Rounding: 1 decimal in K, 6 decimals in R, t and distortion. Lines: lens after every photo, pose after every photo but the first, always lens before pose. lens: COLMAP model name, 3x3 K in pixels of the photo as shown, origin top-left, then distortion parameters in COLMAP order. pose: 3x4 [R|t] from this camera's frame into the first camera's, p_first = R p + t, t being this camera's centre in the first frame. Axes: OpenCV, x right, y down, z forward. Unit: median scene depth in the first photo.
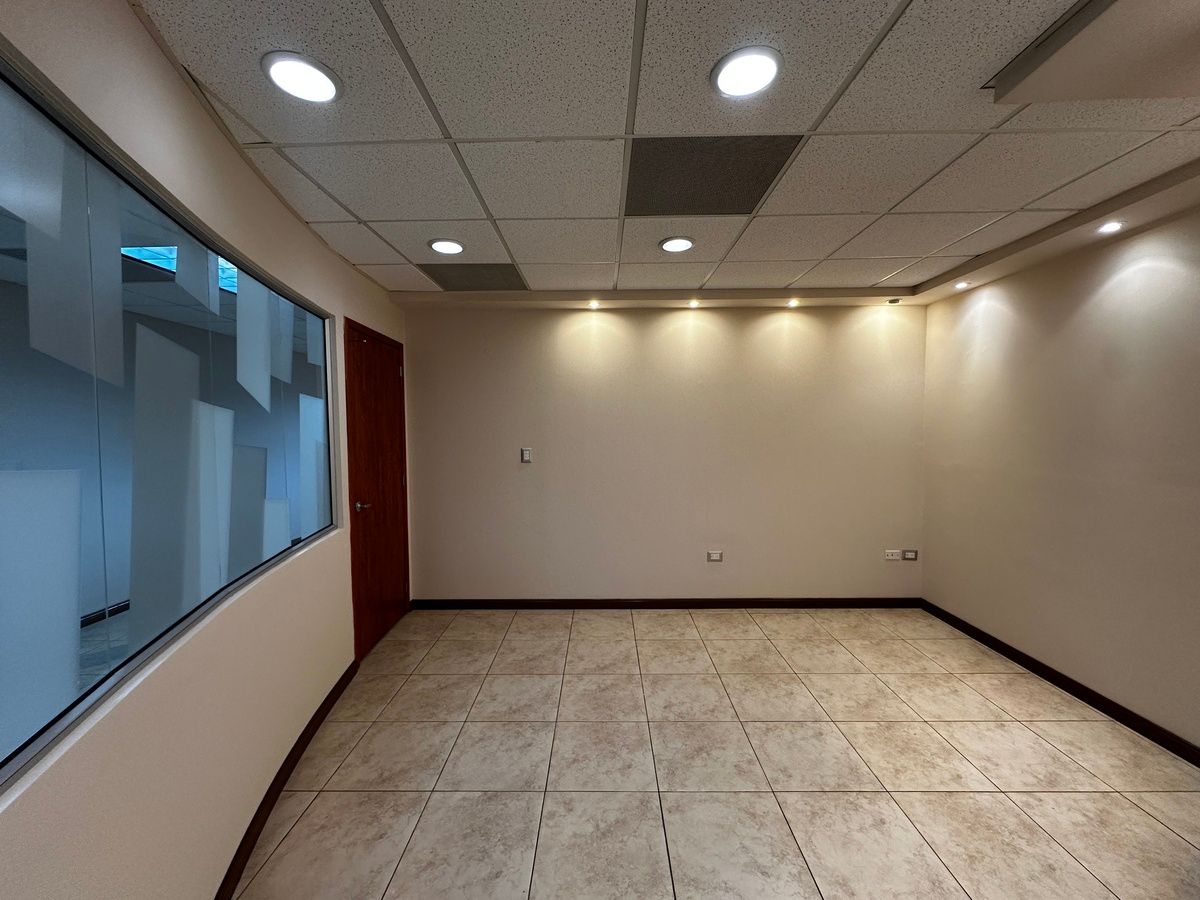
lens RADIAL K [[481.1, 0, 596.7], [0, 481.1, 445.6], [0, 0, 1]] dist [-0.001208, 0.000921]
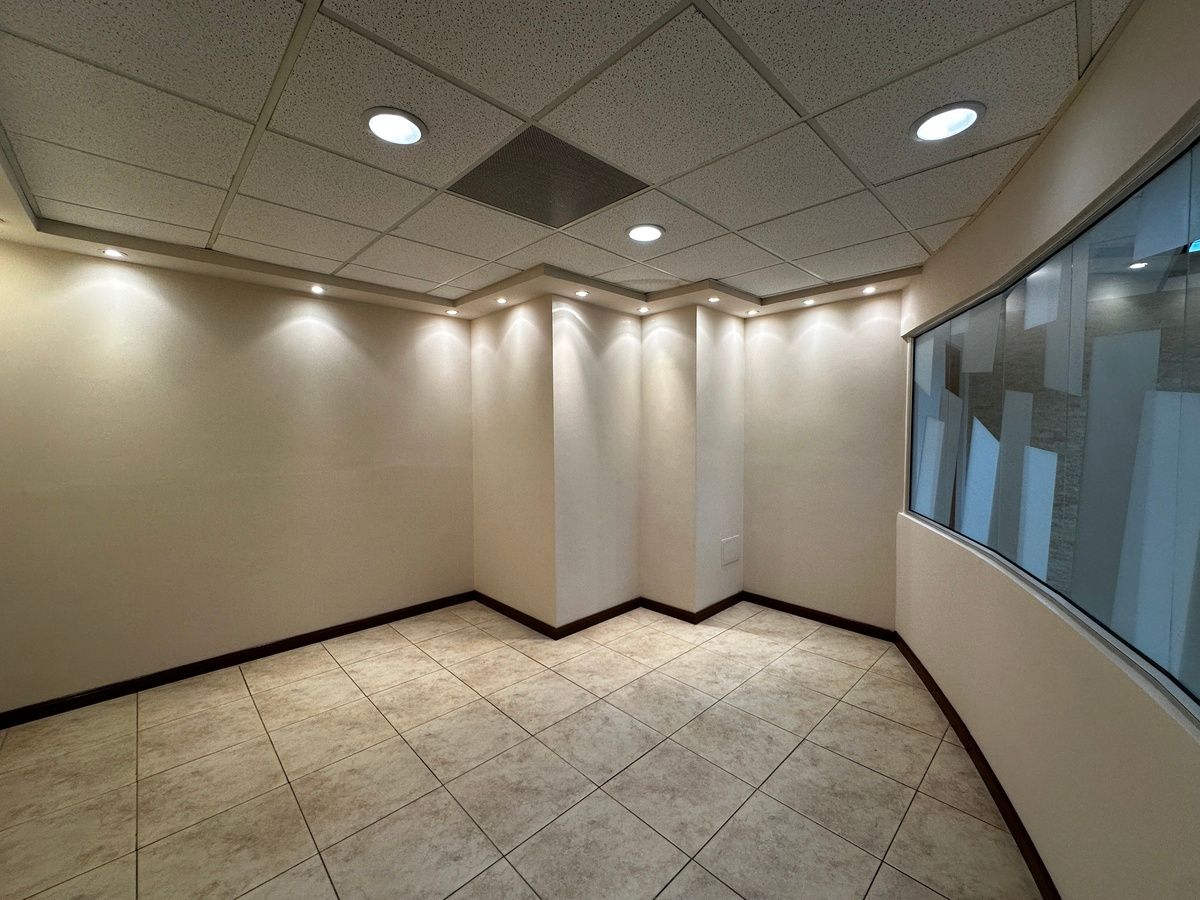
lens RADIAL K [[481.1, 0, 591.9], [0, 481.1, 451.7], [0, 0, 1]] dist [-0.001208, 0.000921]
pose [[-0.698080, -0.025930, 0.715550, -0.525873], [0.035813, 0.996829, 0.071062, -0.062762], [-0.715123, 0.075233, -0.694938, 1.523332]]
